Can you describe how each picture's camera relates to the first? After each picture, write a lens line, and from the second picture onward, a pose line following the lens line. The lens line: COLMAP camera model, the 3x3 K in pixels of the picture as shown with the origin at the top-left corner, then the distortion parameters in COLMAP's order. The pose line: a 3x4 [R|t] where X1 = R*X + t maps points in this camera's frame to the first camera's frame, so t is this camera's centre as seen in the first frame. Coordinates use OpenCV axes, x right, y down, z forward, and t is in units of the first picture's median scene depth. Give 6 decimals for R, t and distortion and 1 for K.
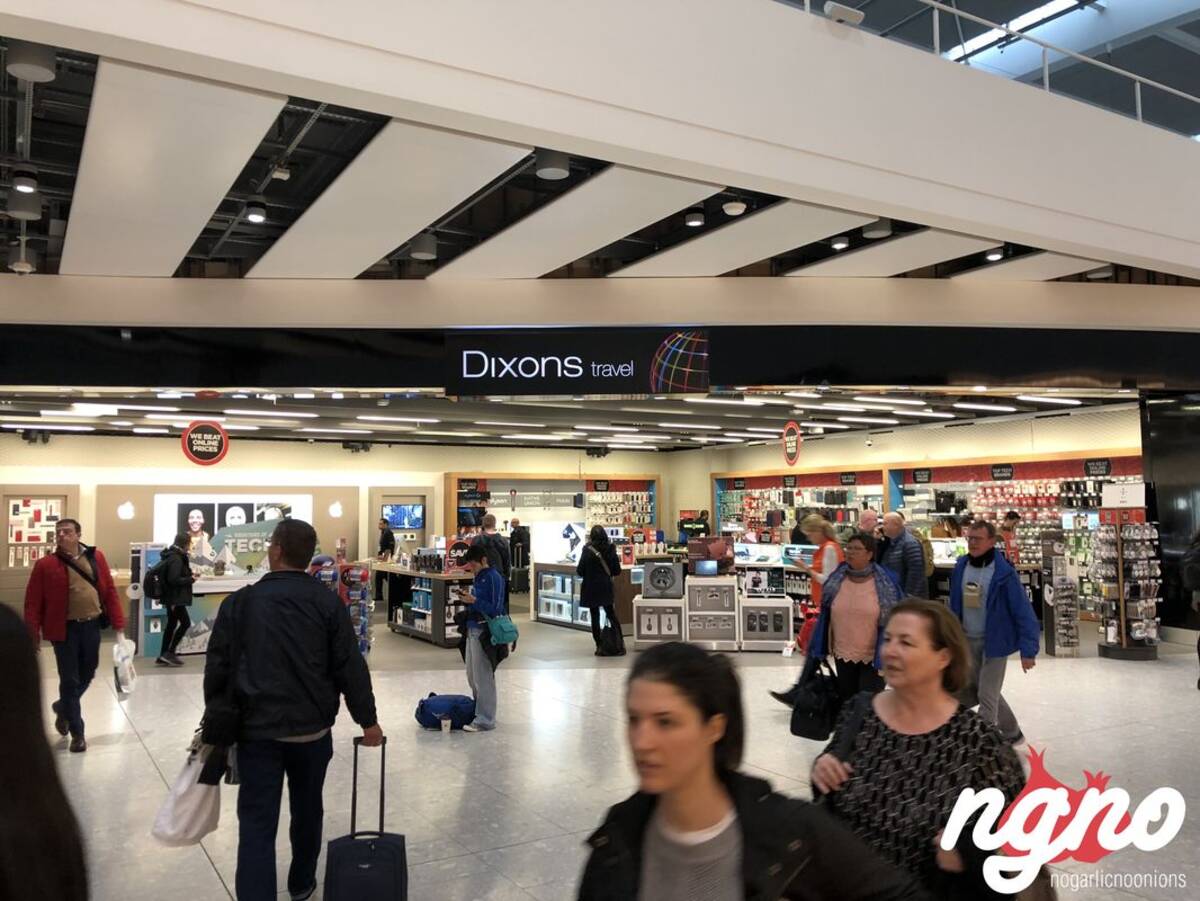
lens RADIAL K [[976.6, 0, 596.1], [0, 976.6, 444.1], [0, 0, 1]] dist [0.016013, -0.008492]
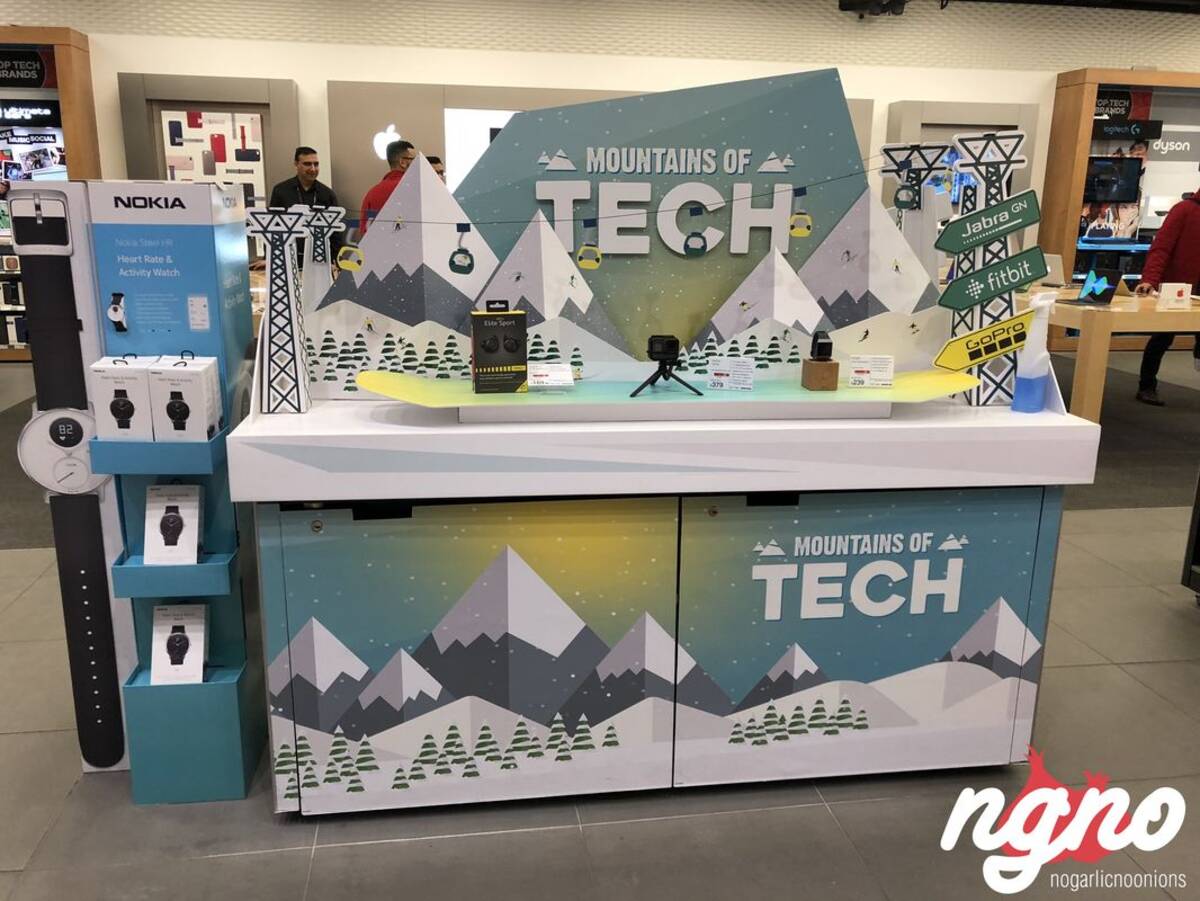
lens RADIAL K [[976.6, 0, 595.0], [0, 976.6, 452.5], [0, 0, 1]] dist [0.016013, -0.008492]
pose [[0.932030, 0.113473, -0.344157, -0.297222], [0.000008, 0.949703, 0.313151, 0.087572], [0.362381, -0.291869, 0.885151, 0.819028]]
